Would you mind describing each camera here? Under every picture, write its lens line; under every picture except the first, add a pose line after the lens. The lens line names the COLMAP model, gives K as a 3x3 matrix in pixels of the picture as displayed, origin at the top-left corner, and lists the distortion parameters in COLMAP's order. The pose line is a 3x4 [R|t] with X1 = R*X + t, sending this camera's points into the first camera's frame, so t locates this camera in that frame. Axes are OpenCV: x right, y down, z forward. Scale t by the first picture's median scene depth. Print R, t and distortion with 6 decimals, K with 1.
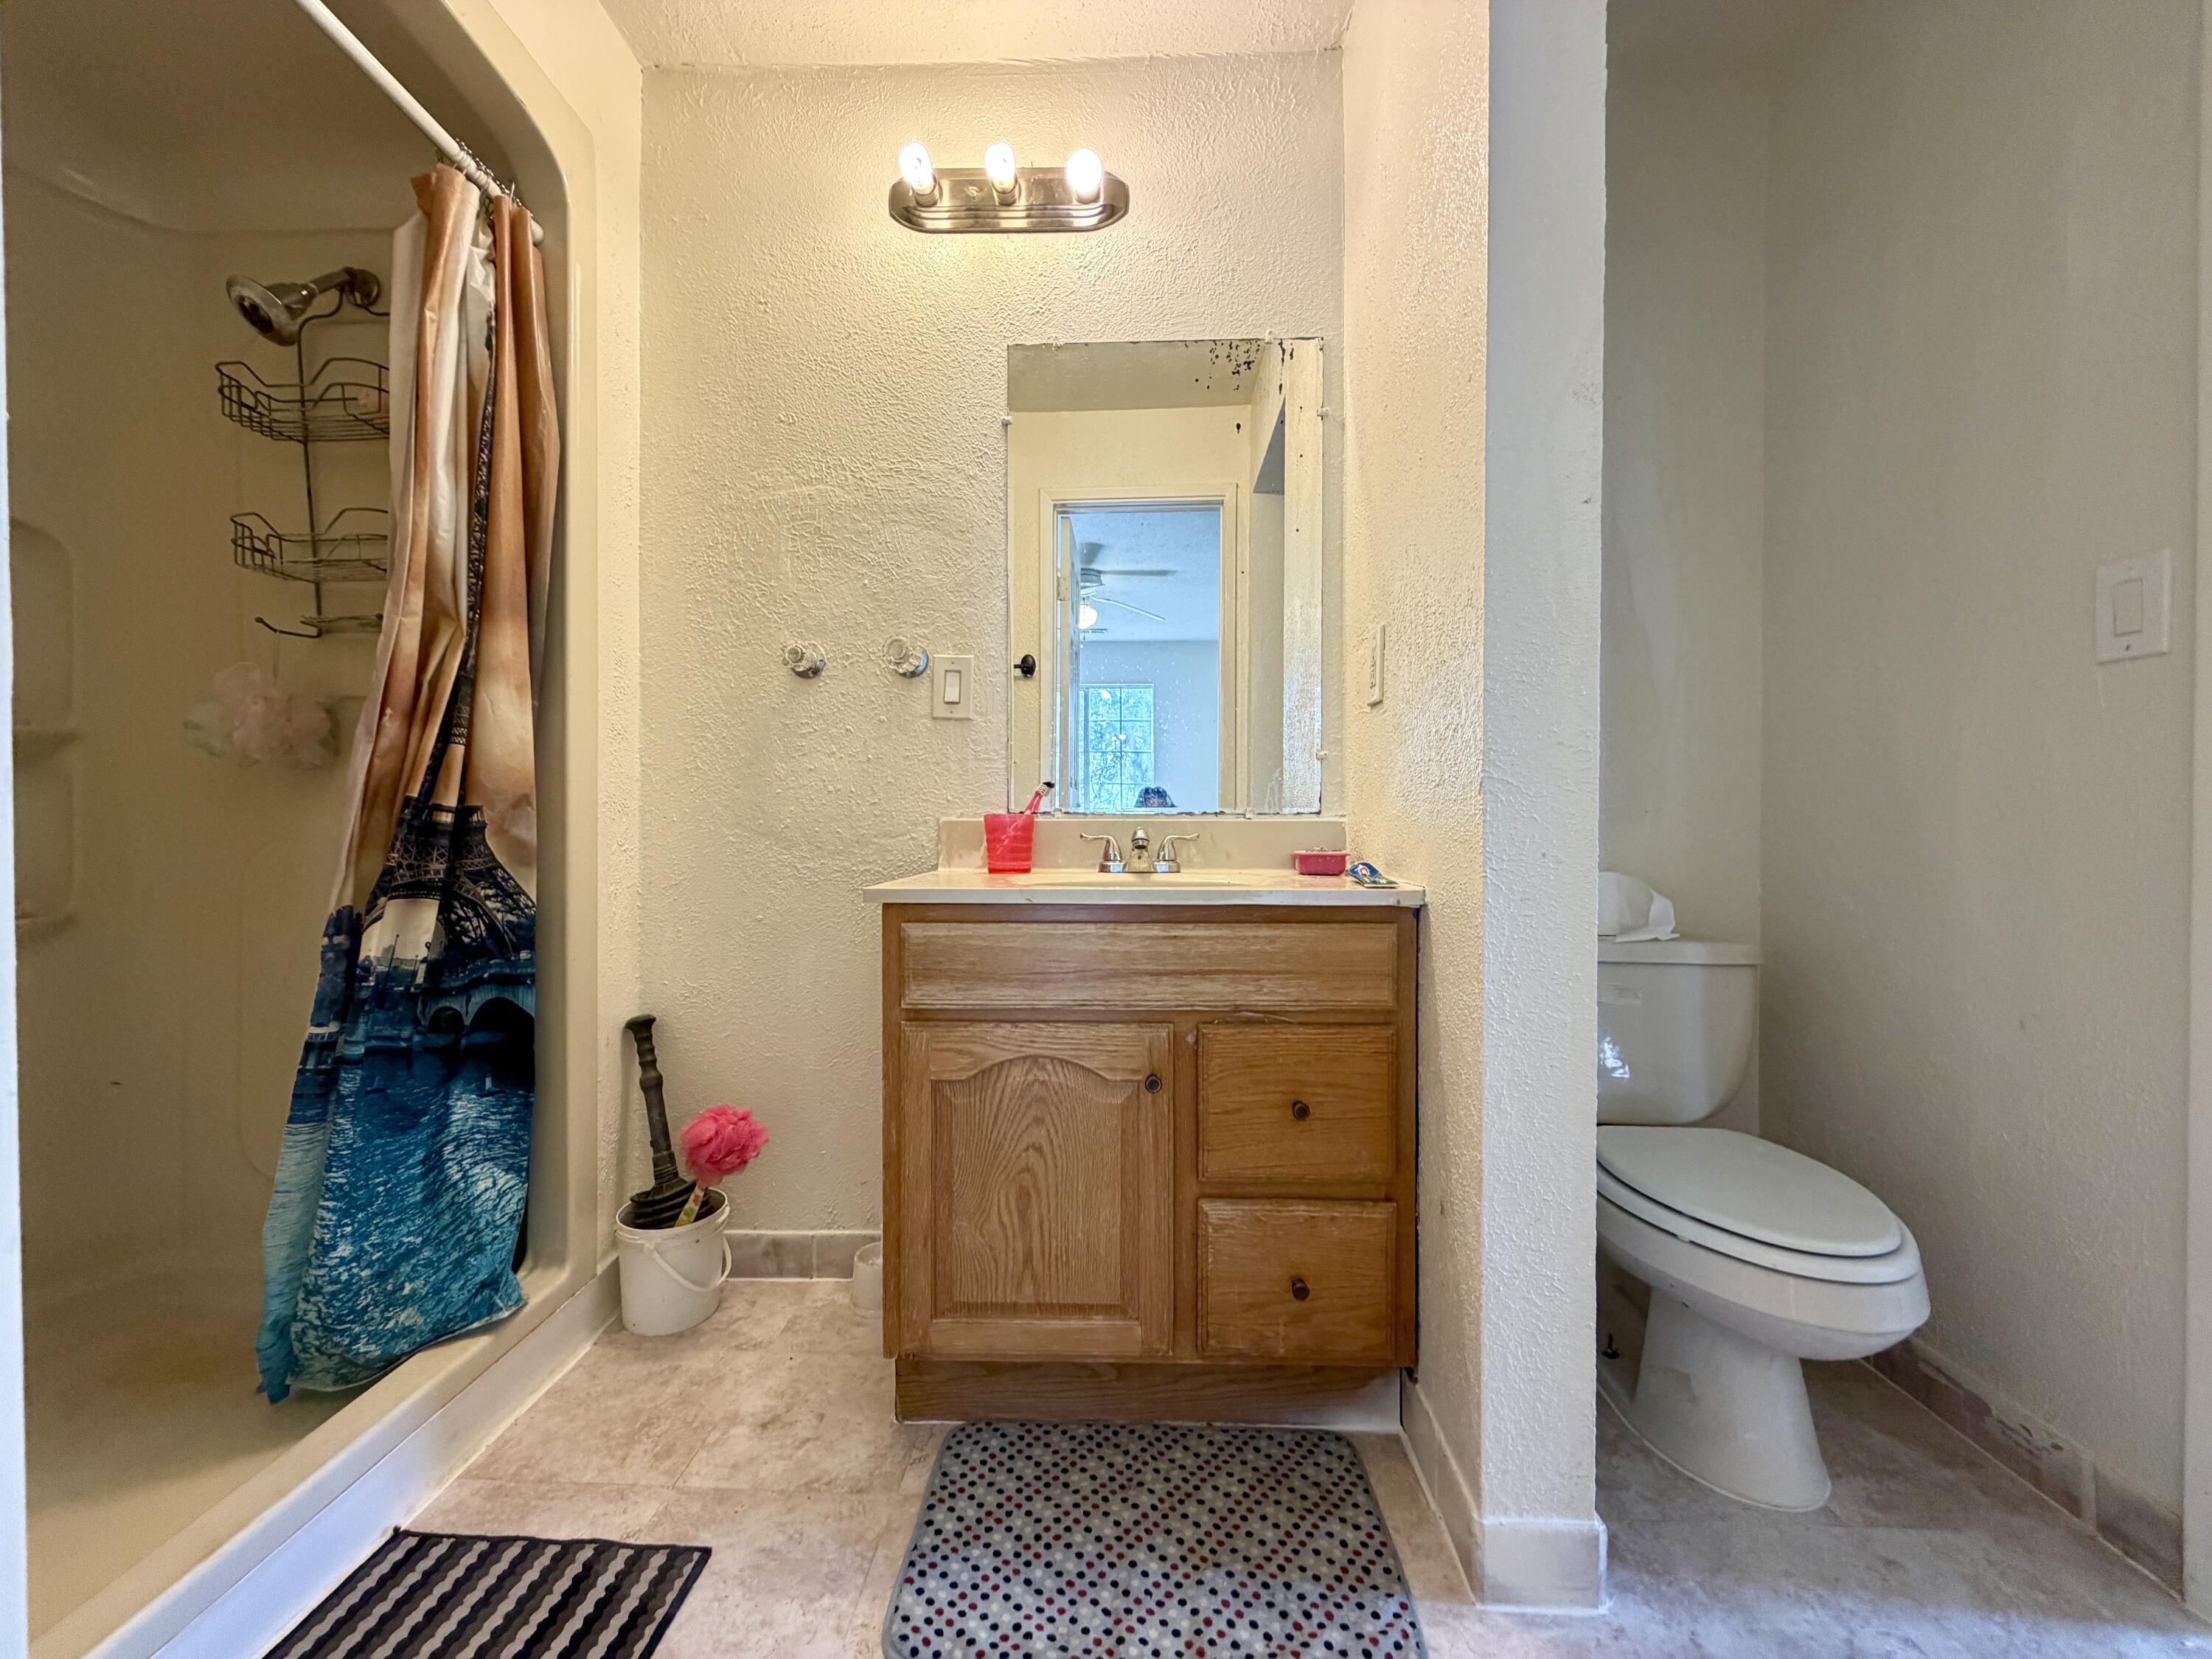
lens RADIAL K [[901.7, 0, 1103.7], [0, 901.7, 826.5], [0, 0, 1]] dist [0.014961, -0.000157]
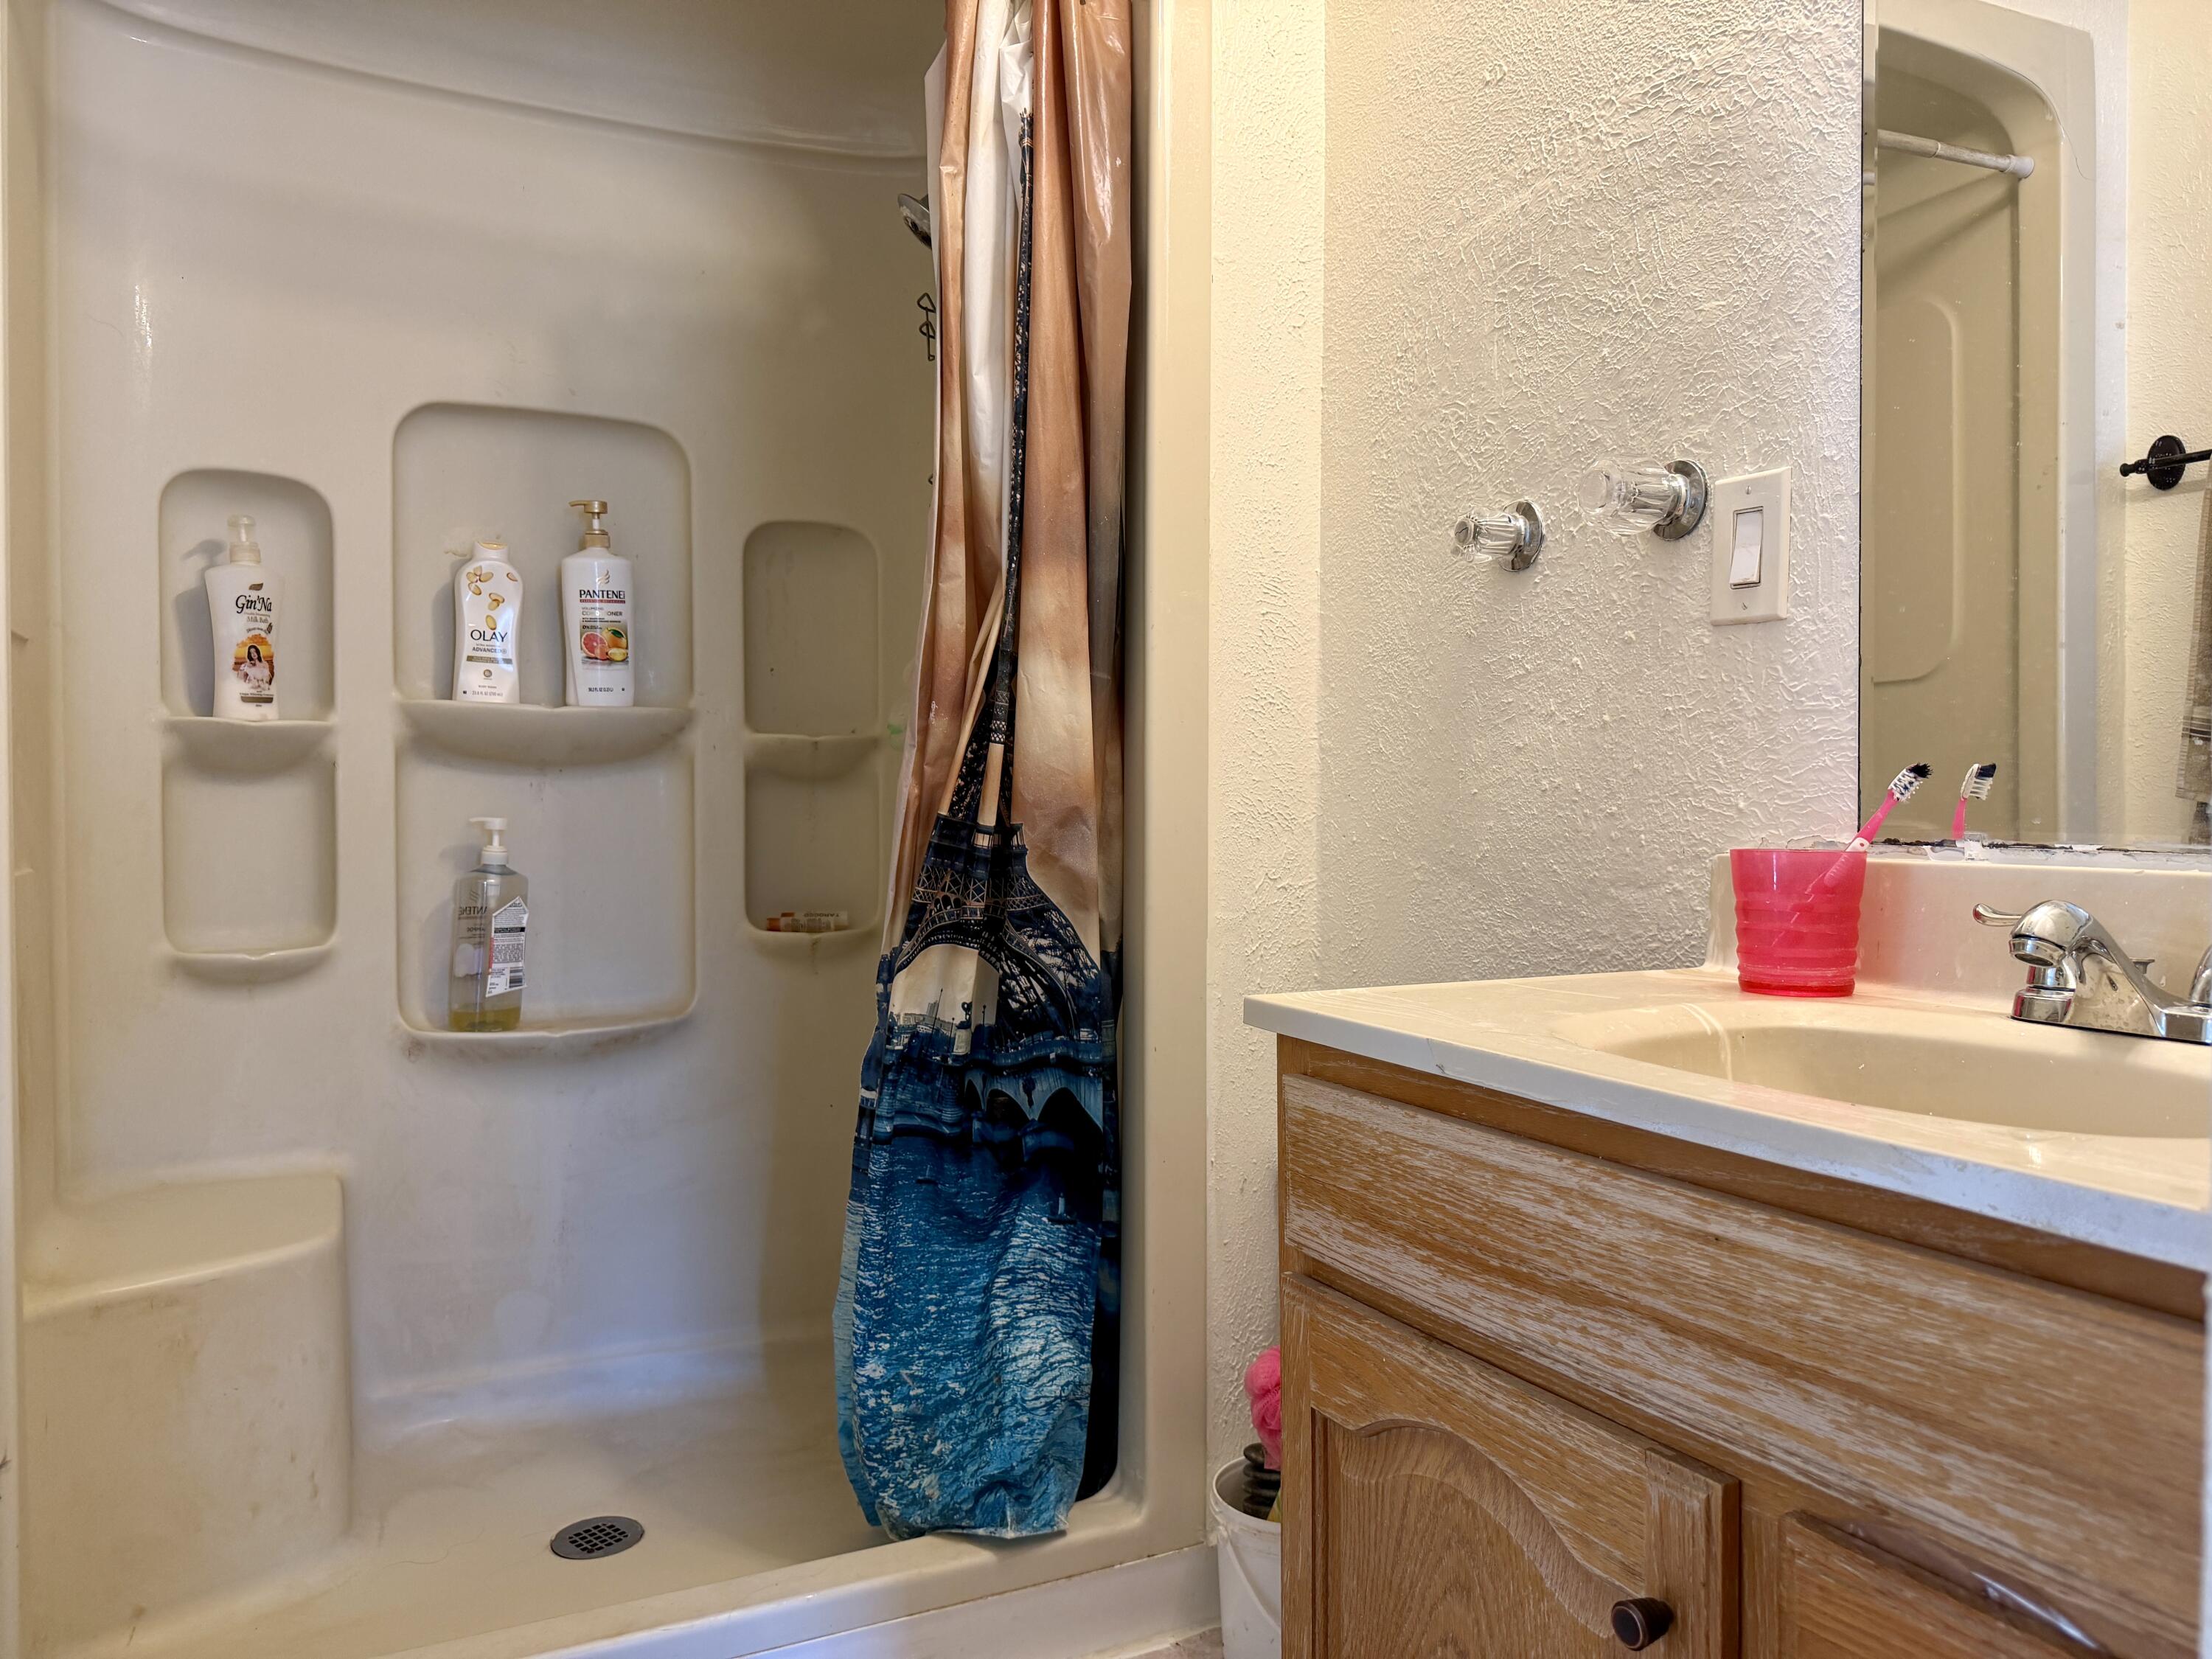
lens RADIAL K [[1607.4, 0, 1098.8], [0, 1607.4, 825.4], [0, 0, 1]] dist [0.099553, -0.029166]
pose [[0.469267, 0.017611, -0.882881, 0.495579], [-0.000124, 0.999802, 0.019878, -0.048373], [0.883056, -0.009218, 0.469176, 0.455521]]
